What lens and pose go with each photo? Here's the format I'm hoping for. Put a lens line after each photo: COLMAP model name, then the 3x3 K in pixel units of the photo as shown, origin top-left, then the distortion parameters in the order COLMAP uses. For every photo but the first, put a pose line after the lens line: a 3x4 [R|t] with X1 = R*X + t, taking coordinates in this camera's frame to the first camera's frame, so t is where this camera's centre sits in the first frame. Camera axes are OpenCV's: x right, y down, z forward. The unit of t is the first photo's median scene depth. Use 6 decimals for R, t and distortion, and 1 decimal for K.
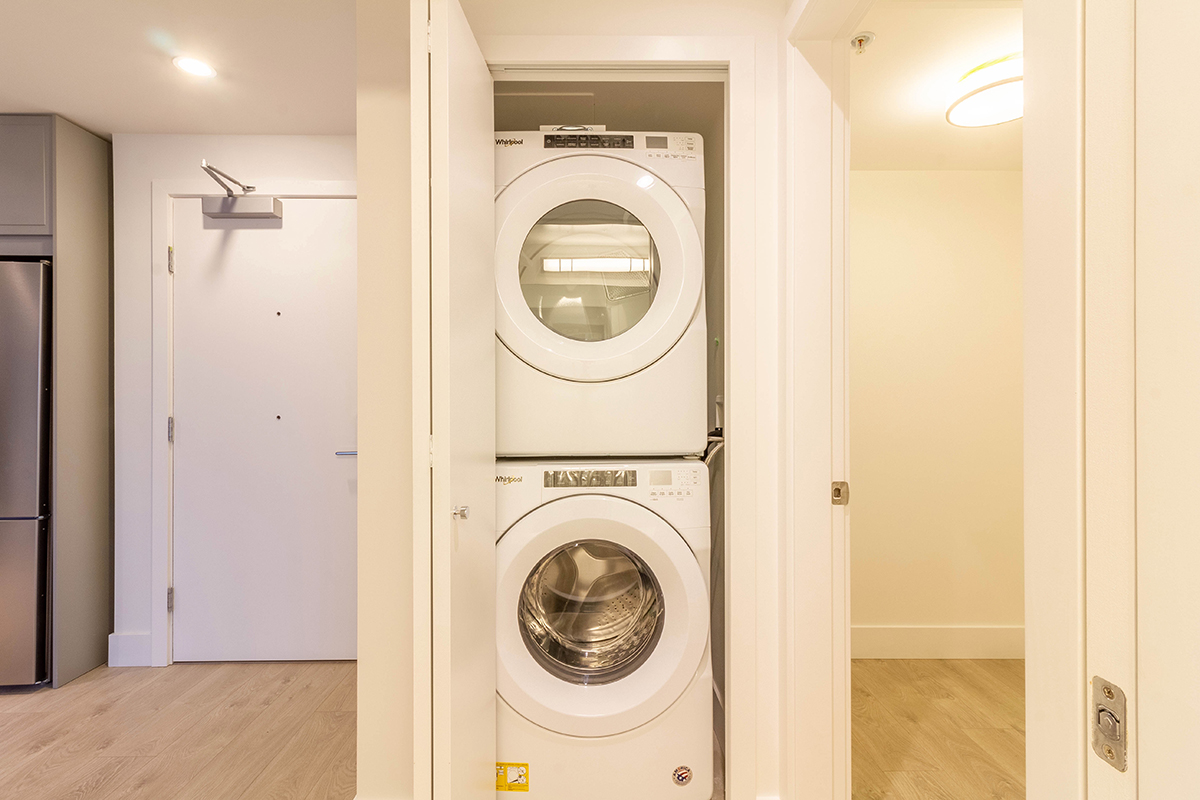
lens RADIAL K [[573.0, 0, 611.8], [0, 573.0, 385.6], [0, 0, 1]] dist [0.004438, 0.000299]
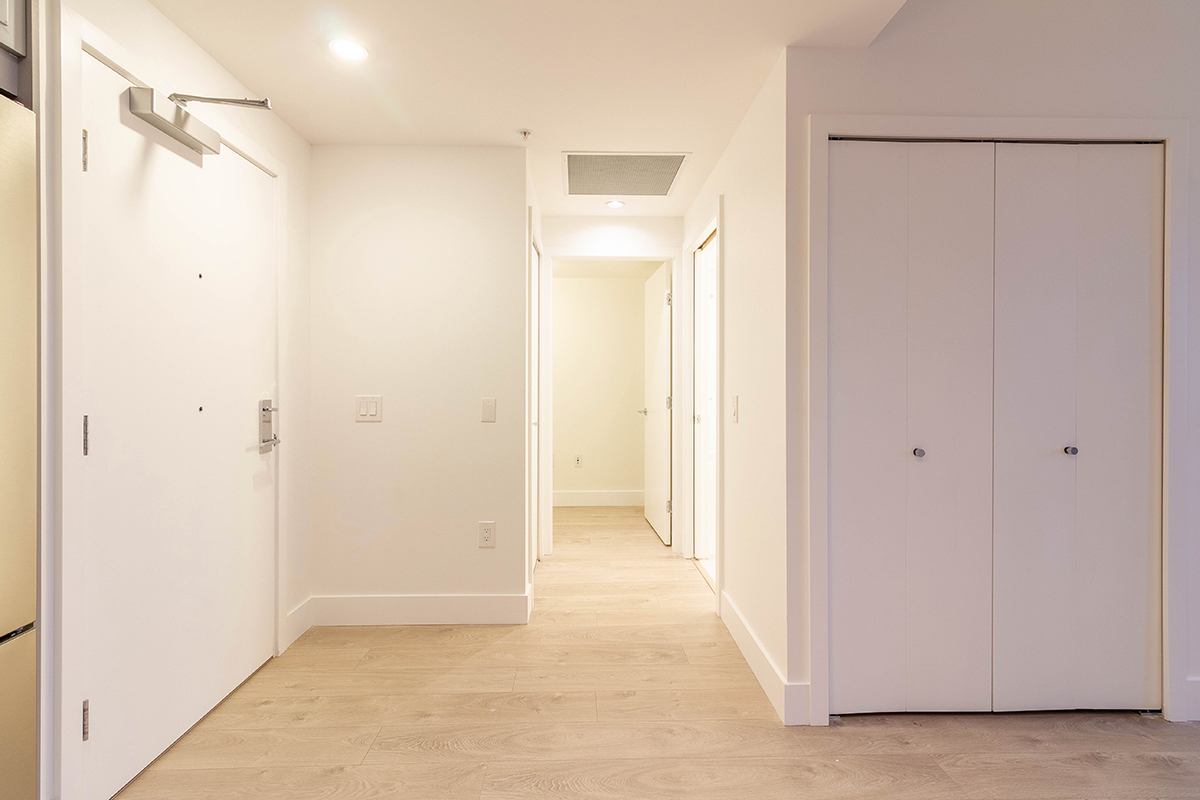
lens RADIAL K [[562.1, 0, 599.0], [0, 562.1, 387.3], [0, 0, 1]] dist [0.002548, 0.000847]
pose [[-0.021688, -0.006969, 0.999741, -1.469380], [-0.003164, 0.999971, 0.006902, 0.019413], [-0.999760, -0.003014, -0.021709, 0.513604]]
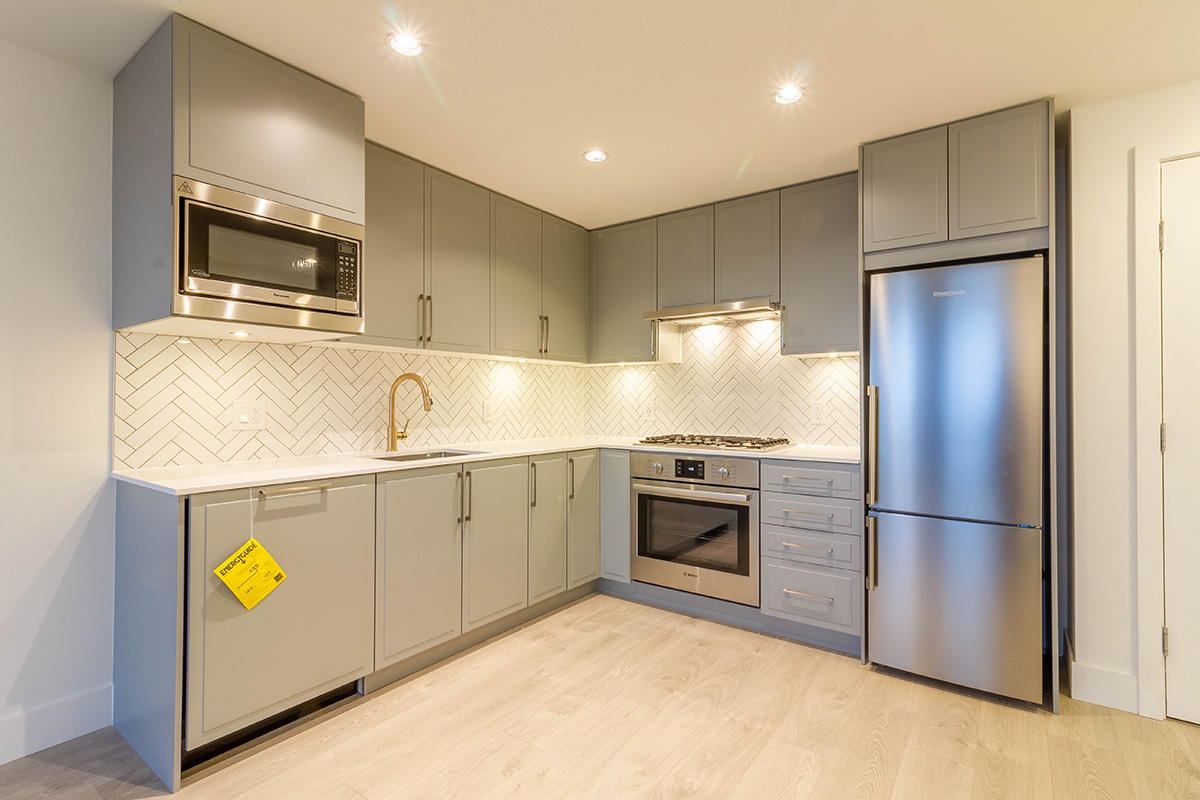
lens RADIAL K [[558.8, 0, 602.8], [0, 558.8, 393.5], [0, 0, 1]] dist [0.005831, 0.000521]
pose [[0.798816, -0.005125, -0.601554, -0.996589], [-0.000224, 0.999961, -0.008817, 0.019387], [0.601576, 0.007178, 0.798784, -0.158186]]
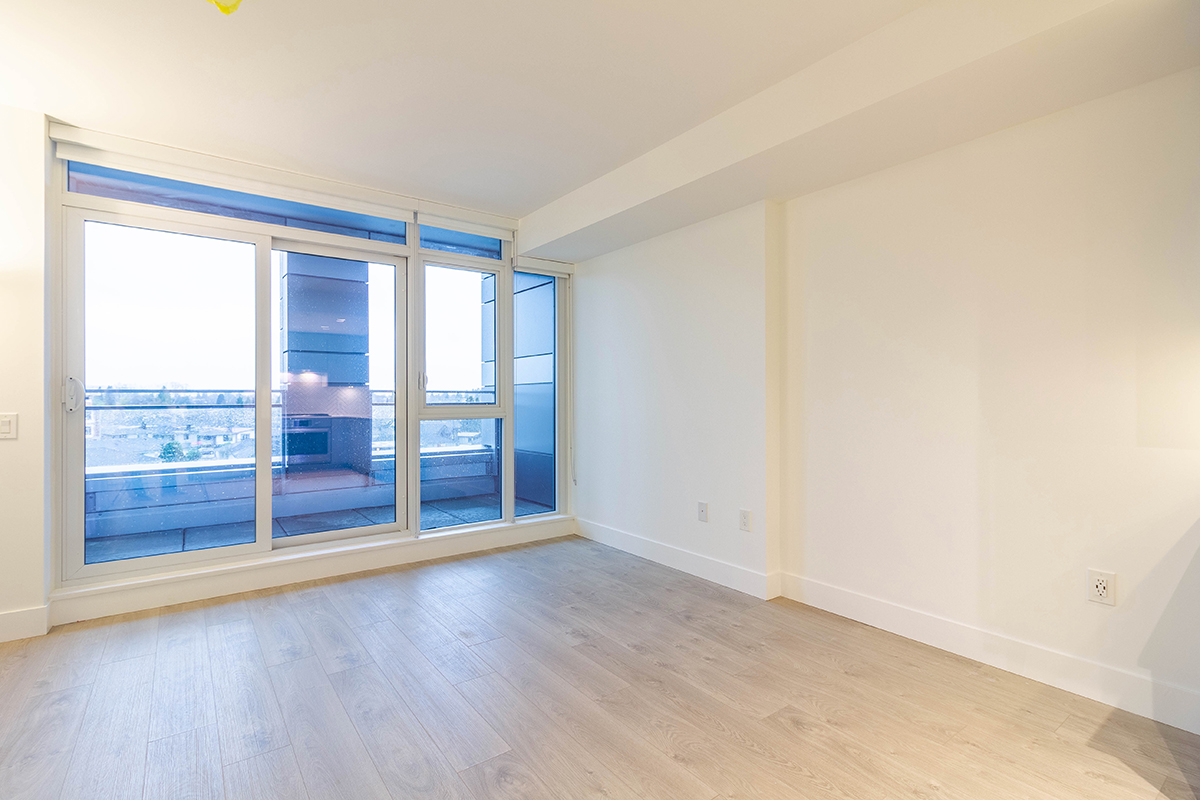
lens RADIAL K [[567.8, 0, 608.0], [0, 567.8, 395.5], [0, 0, 1]] dist [0.003395, 0.000907]
pose [[-0.805792, 0.000346, -0.592198, -0.920161], [0.004803, 0.999971, -0.005951, 0.021325], [0.592179, -0.007639, -0.805770, 0.209001]]
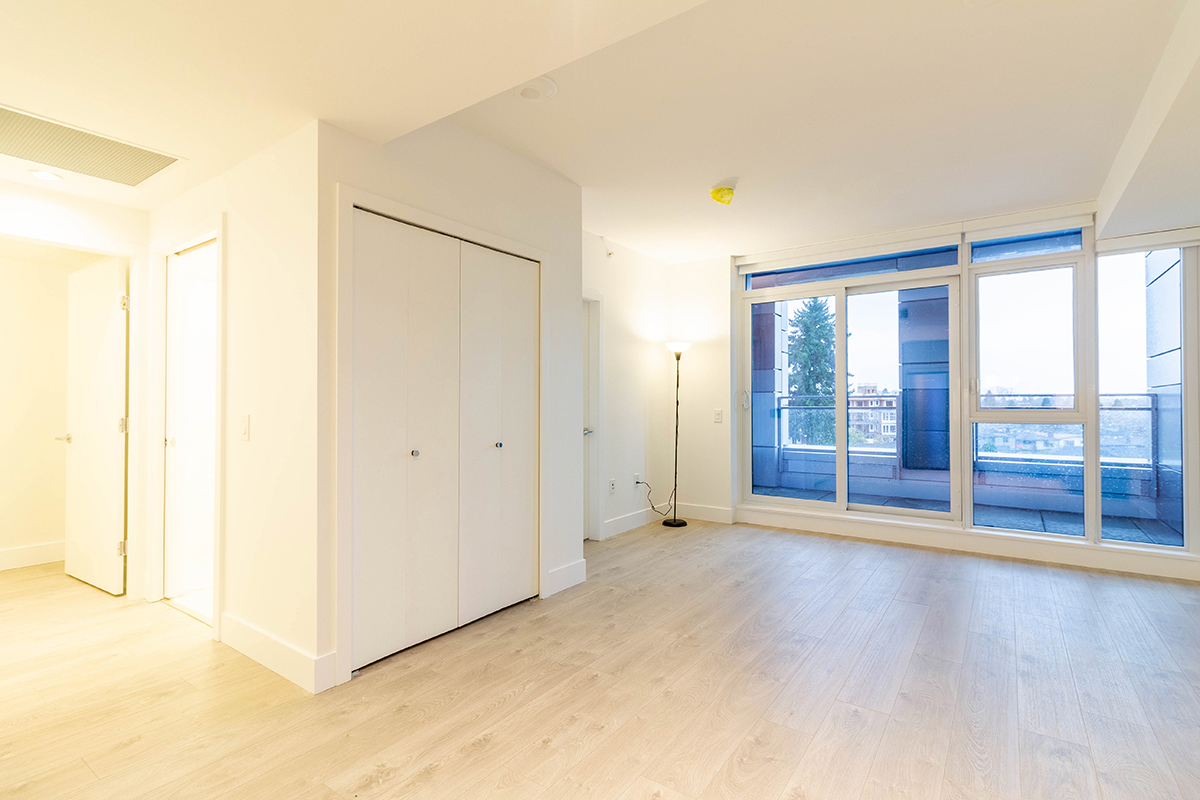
lens RADIAL K [[563.5, 0, 603.5], [0, 563.5, 396.1], [0, 0, 1]] dist [0.003448, 0.000685]
pose [[-0.808838, 0.007891, 0.587979, -1.626274], [-0.000727, 0.999896, -0.014420, 0.023304], [-0.588032, -0.012091, -0.808747, 0.720416]]
